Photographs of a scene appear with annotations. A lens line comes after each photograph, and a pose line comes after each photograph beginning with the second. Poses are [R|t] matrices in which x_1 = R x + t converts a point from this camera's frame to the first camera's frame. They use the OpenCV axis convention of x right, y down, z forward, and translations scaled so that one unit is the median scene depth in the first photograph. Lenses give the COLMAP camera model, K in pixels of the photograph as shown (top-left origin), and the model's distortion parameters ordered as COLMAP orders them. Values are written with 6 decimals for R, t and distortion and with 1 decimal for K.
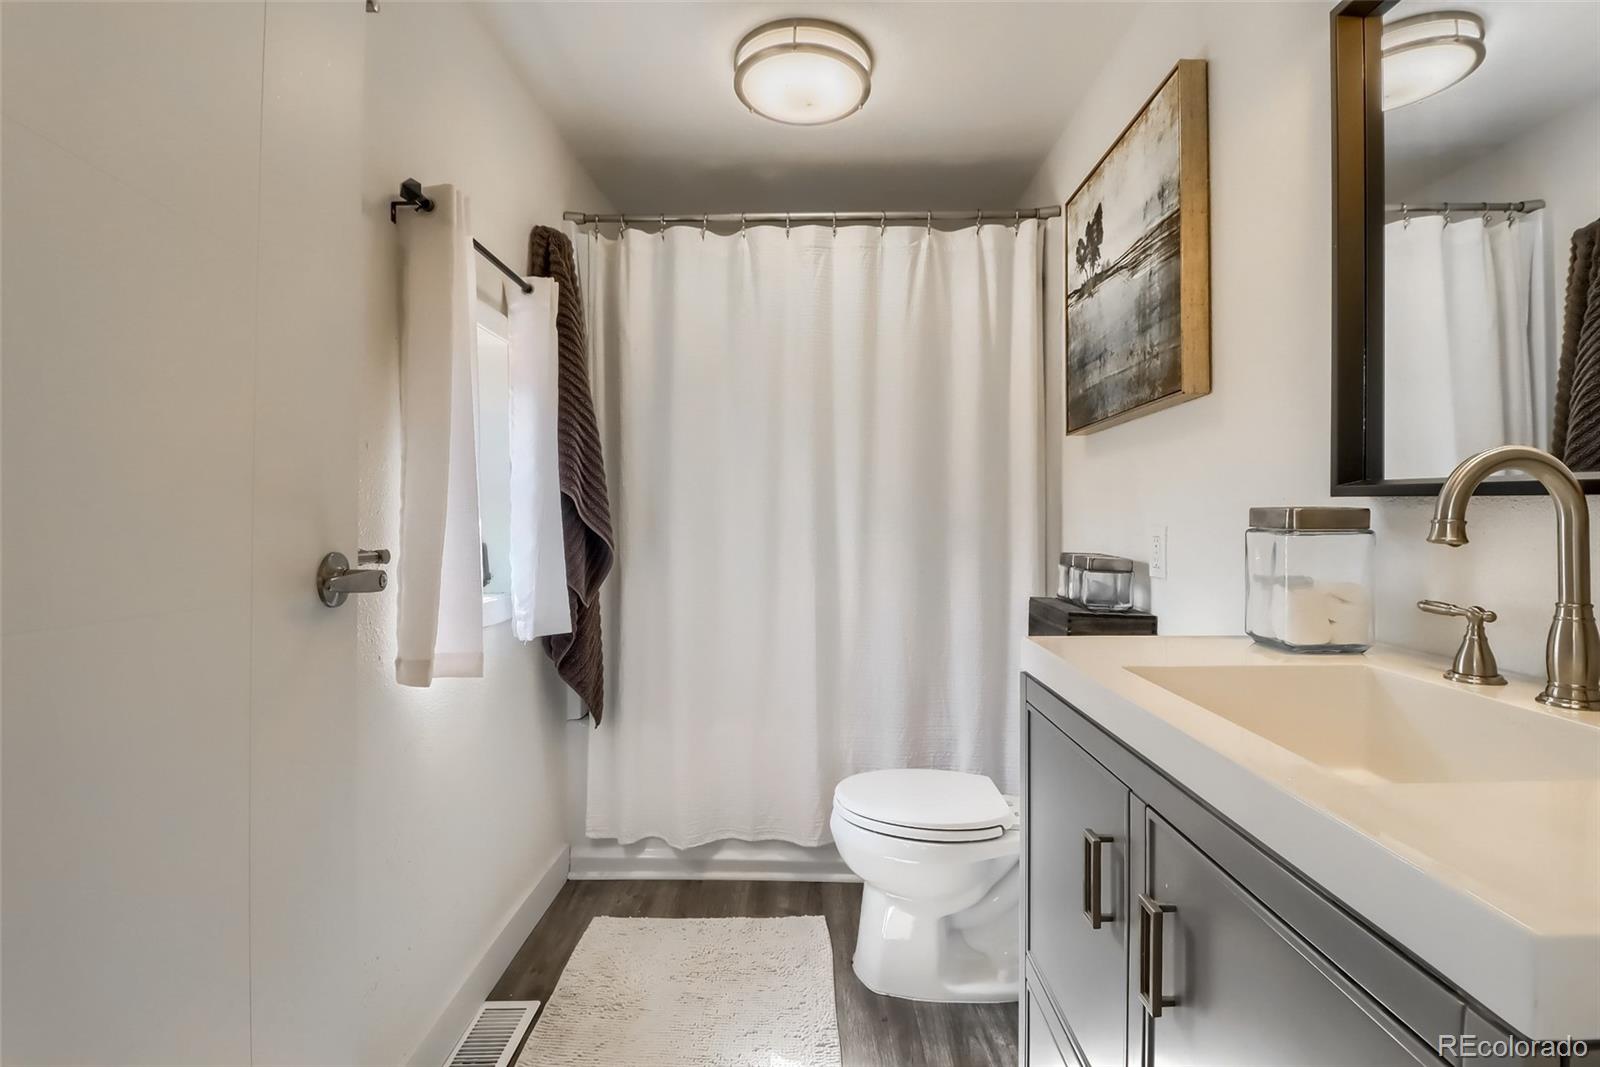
lens RADIAL K [[761.8, 0, 787.9], [0, 761.8, 516.6], [0, 0, 1]] dist [0.002202, -0.013105]
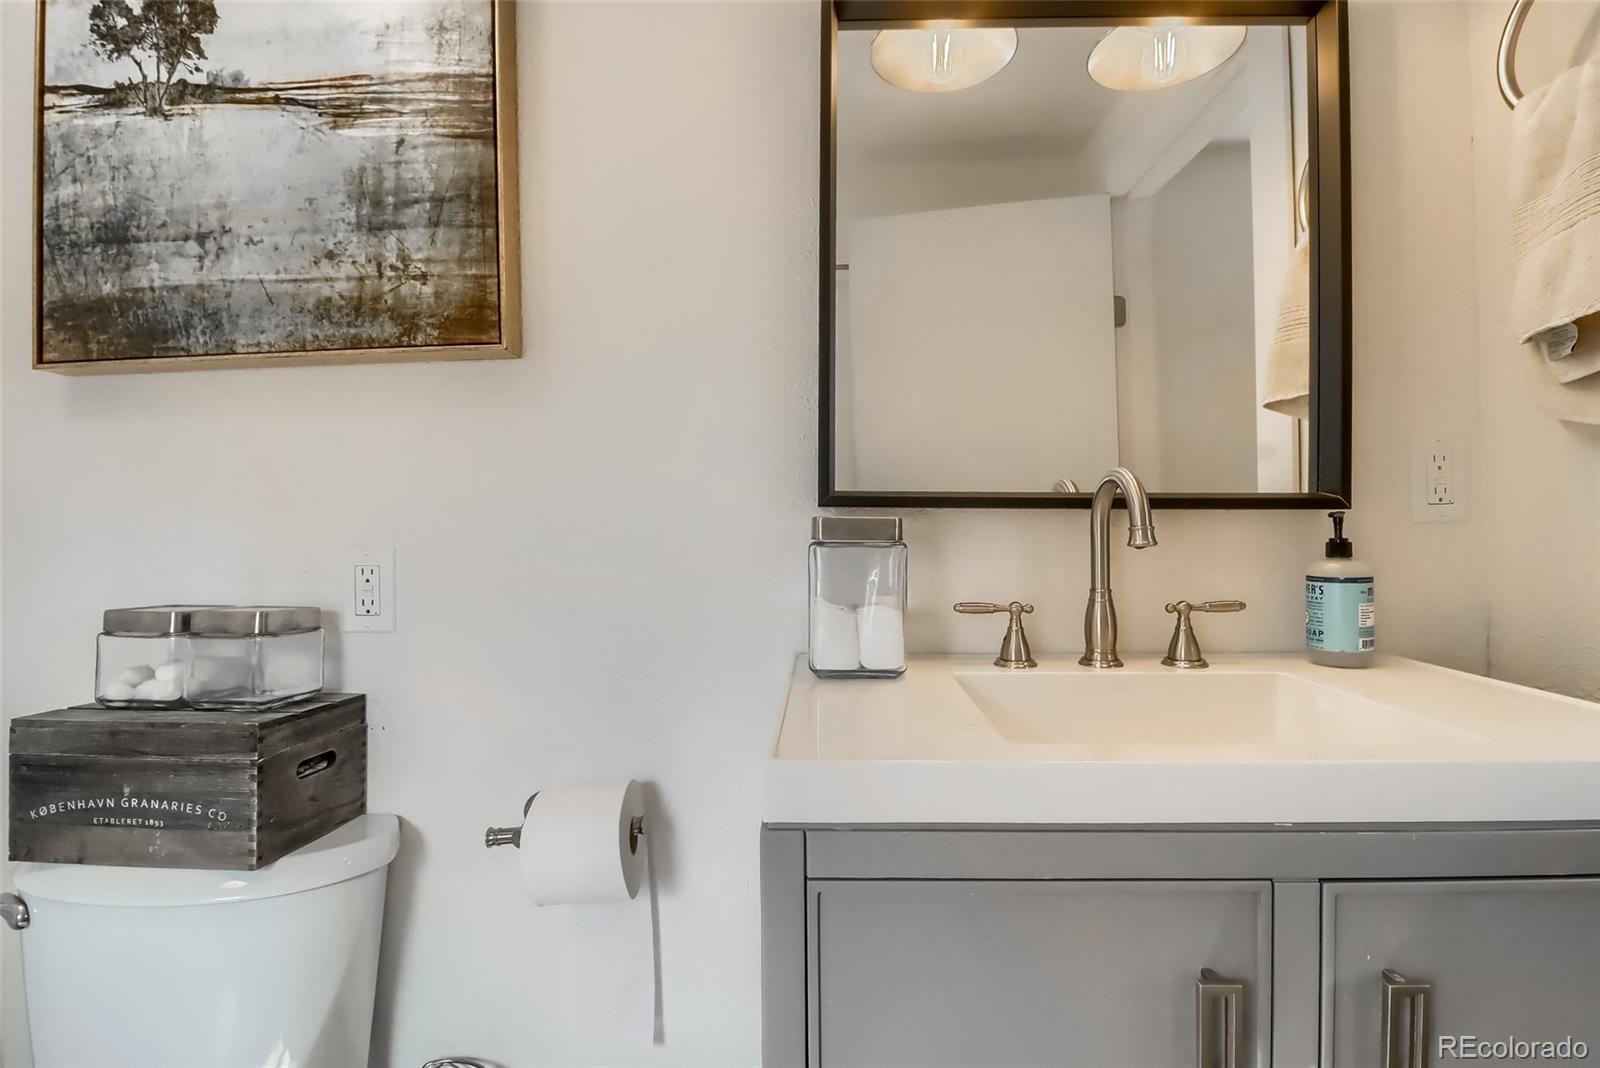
lens RADIAL K [[777.0, 0, 800.0], [0, 777.0, 534.0], [0, 0, 1]] dist [-0.014561, -0.009547]
pose [[-0.007276, 0.002828, 0.999970, -0.243675], [0.010528, 0.999941, -0.002752, 0.009265], [-0.999918, 0.010508, -0.007305, 1.083651]]
